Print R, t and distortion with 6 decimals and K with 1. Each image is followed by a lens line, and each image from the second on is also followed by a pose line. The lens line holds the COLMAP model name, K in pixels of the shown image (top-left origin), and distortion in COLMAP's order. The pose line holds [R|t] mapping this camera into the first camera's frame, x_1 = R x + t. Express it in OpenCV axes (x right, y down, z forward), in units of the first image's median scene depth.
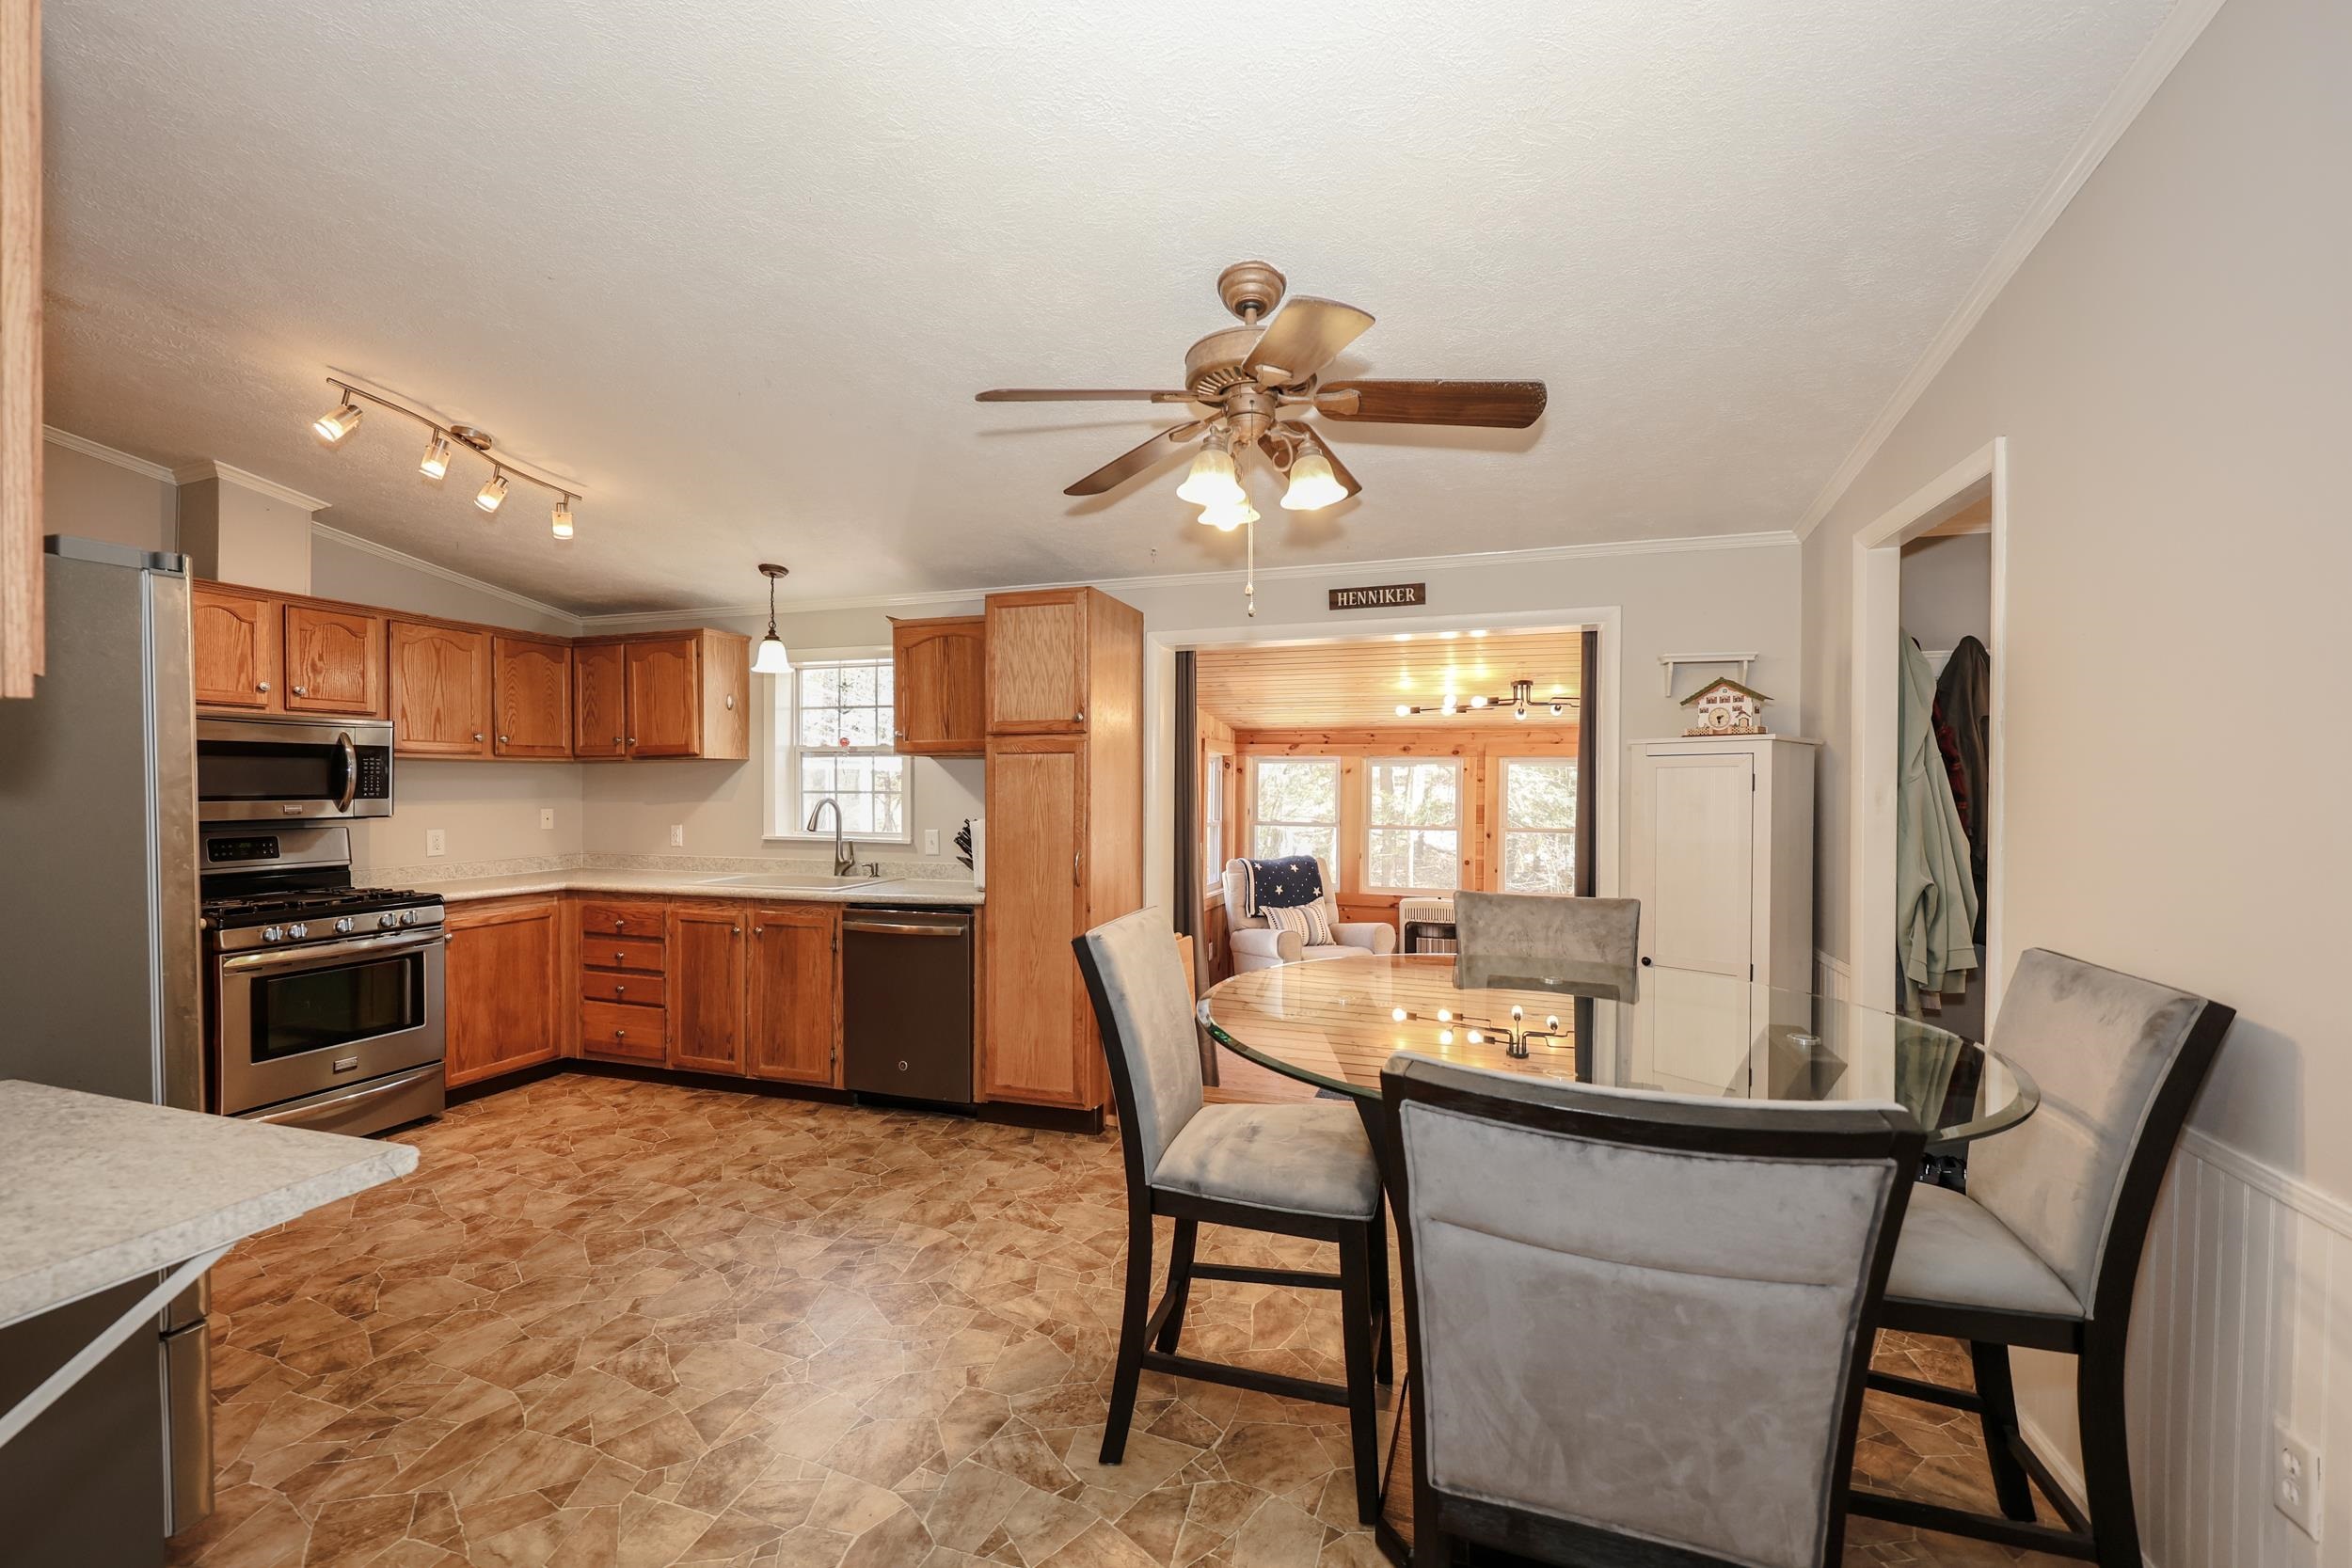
lens RADIAL K [[967.9, 0, 1176.0], [0, 967.9, 784.0], [0, 0, 1]] dist [-0.000172, 0.000181]
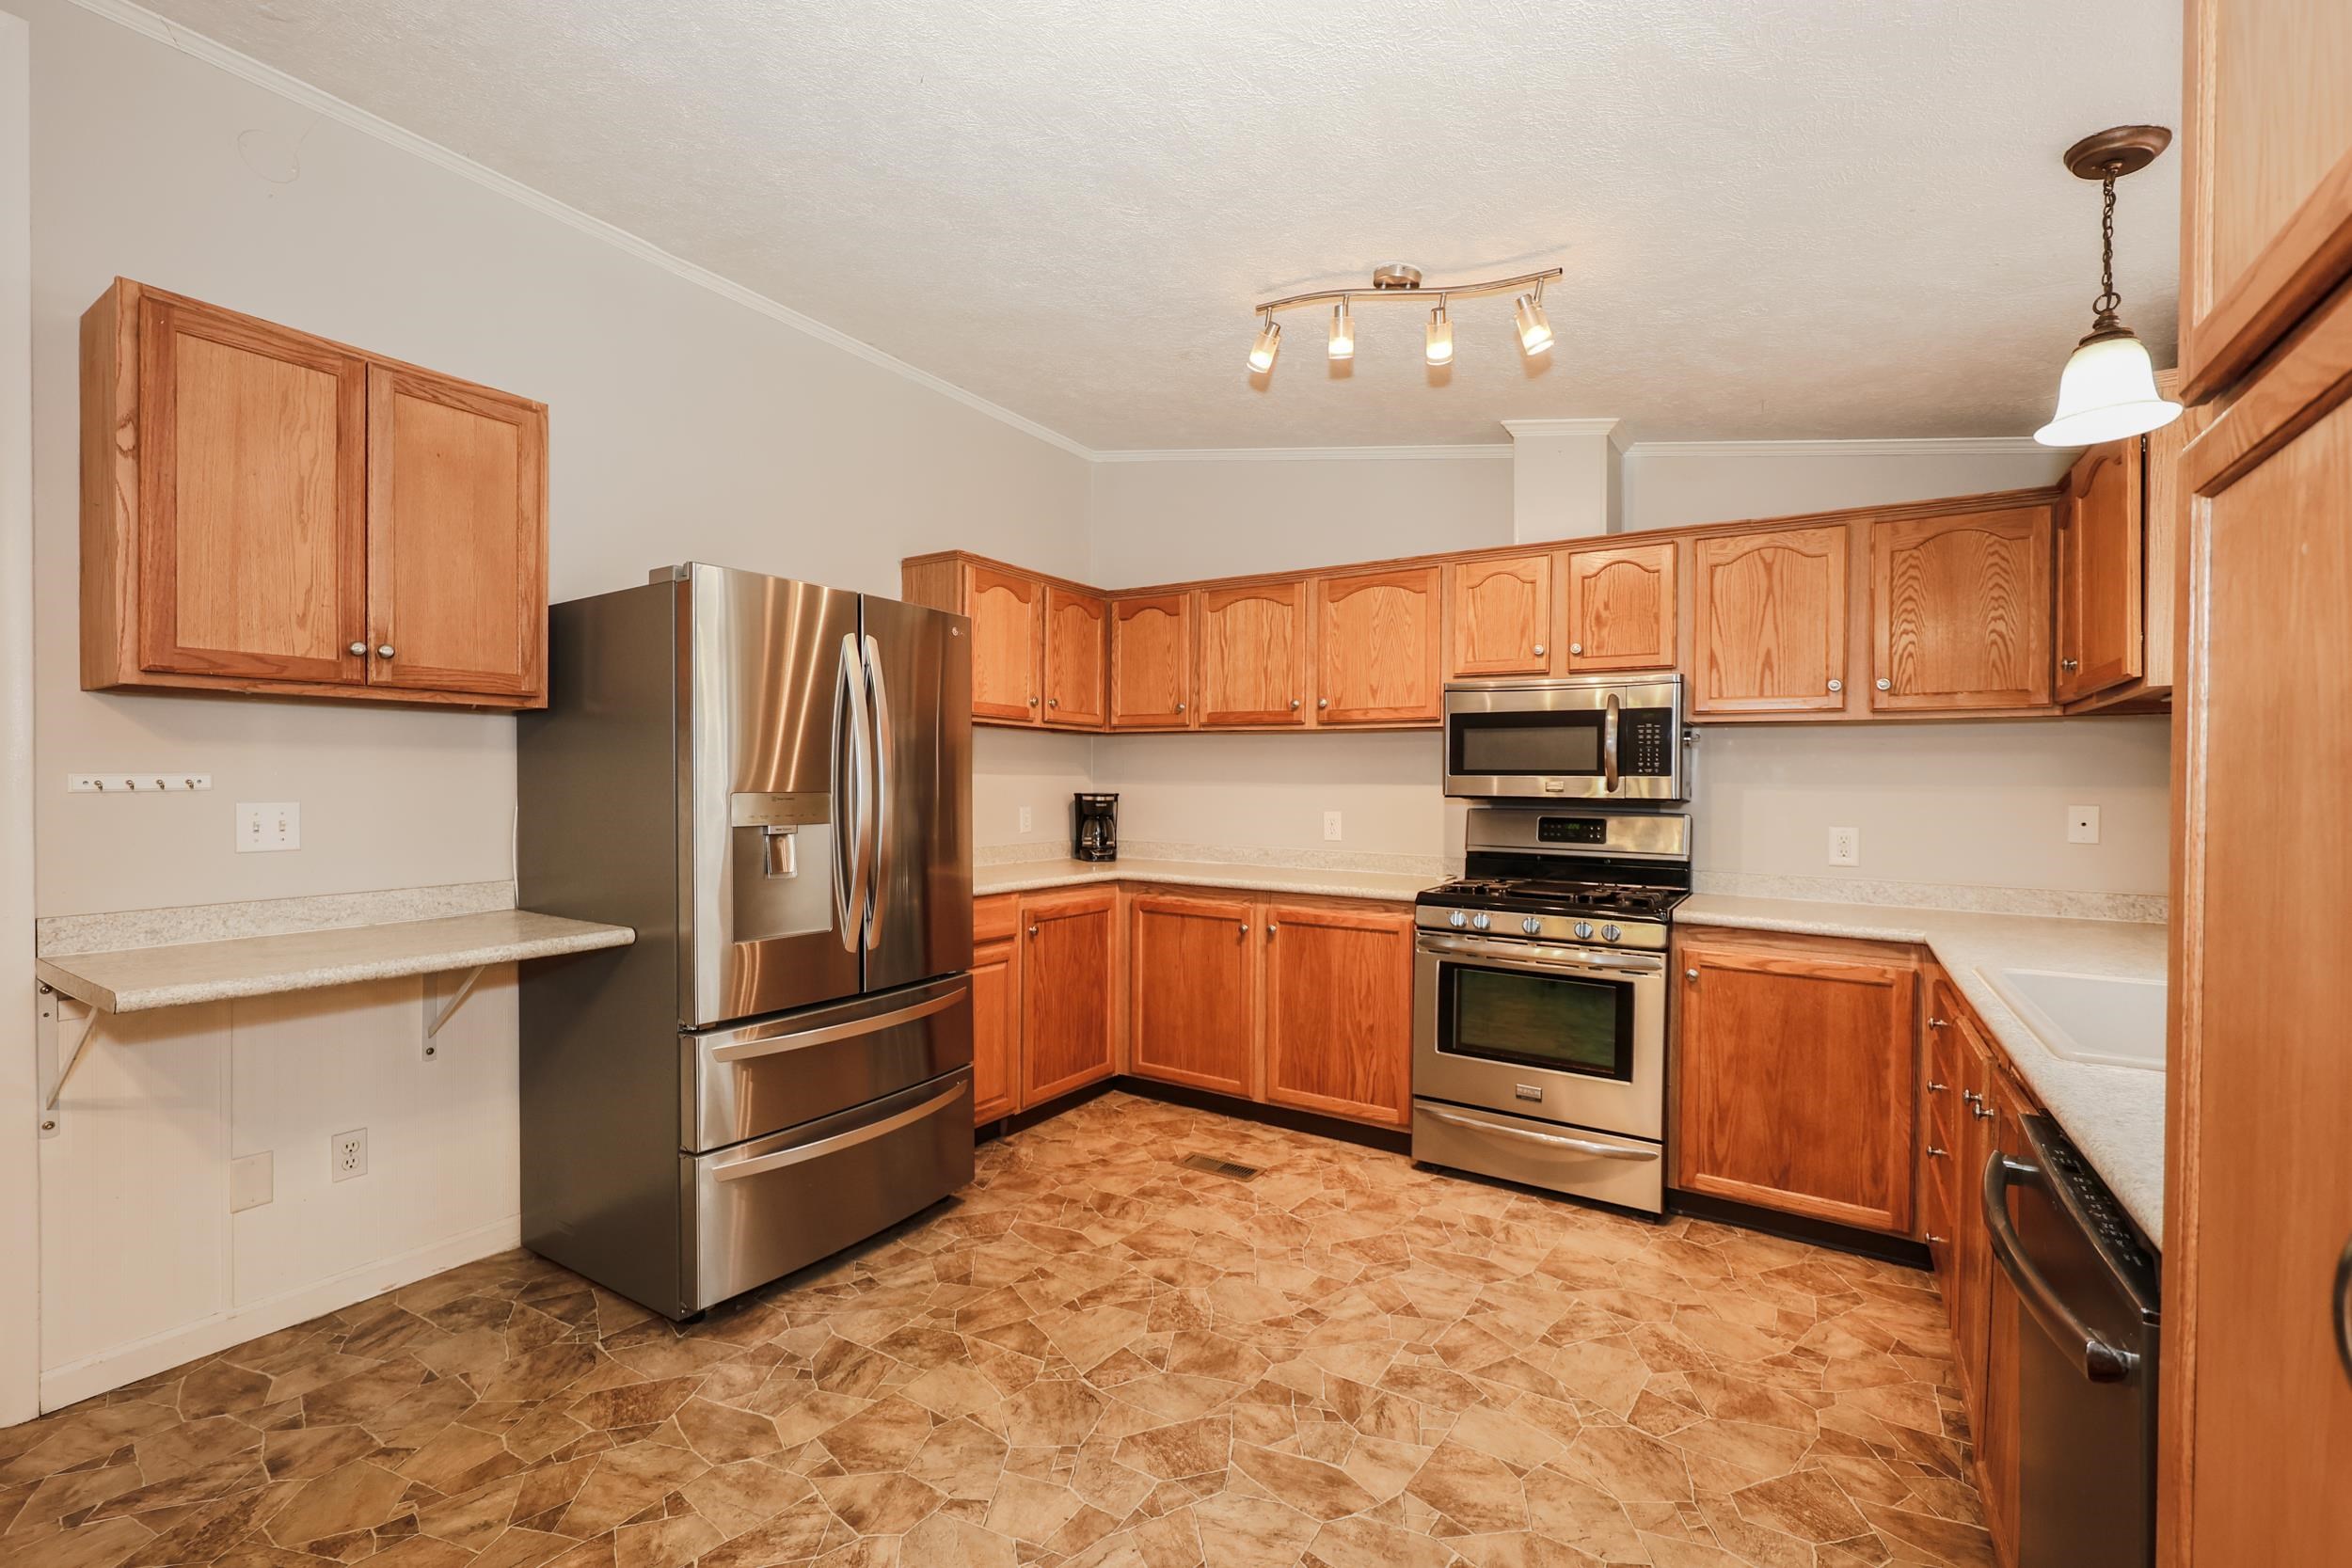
lens RADIAL K [[992.3, 0, 1154.5], [0, 992.3, 784.5], [0, 0, 1]] dist [0.004973, 0.000109]
pose [[-0.261504, -0.000863, -0.965202, 0.048011], [-0.009983, 0.999949, 0.001810, 0.024949], [0.965151, 0.010109, -0.261499, 0.859050]]
